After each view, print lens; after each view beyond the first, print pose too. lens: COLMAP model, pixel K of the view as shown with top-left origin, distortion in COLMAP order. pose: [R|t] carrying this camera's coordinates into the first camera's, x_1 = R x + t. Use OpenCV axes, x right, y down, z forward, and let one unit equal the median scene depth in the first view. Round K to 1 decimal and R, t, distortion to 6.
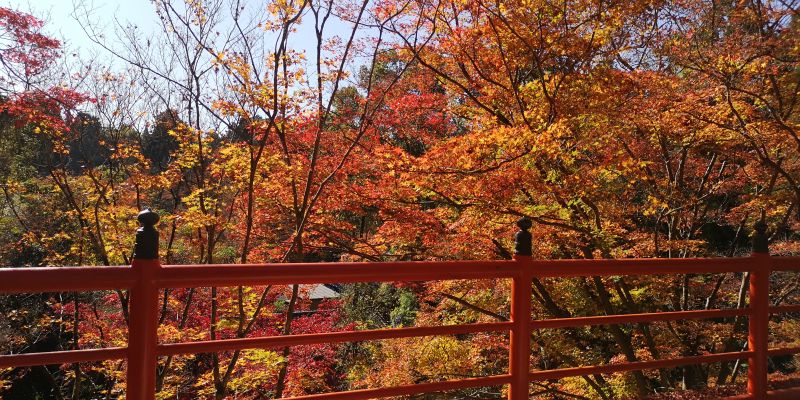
lens RADIAL K [[599.5, 0, 398.9], [0, 599.5, 198.2], [0, 0, 1]] dist [0.049054, -0.002797]
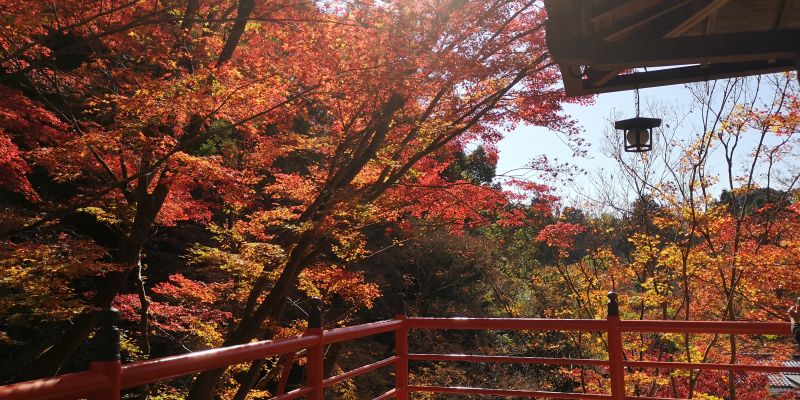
lens RADIAL K [[599.5, 0, 398.5], [0, 599.5, 199.5], [0, 0, 1]] dist [0.049054, -0.002797]
pose [[0.723405, -0.129567, -0.678158, 0.237710], [0.036537, 0.988041, -0.149798, -0.004470], [0.689457, 0.083587, 0.719488, -0.482792]]
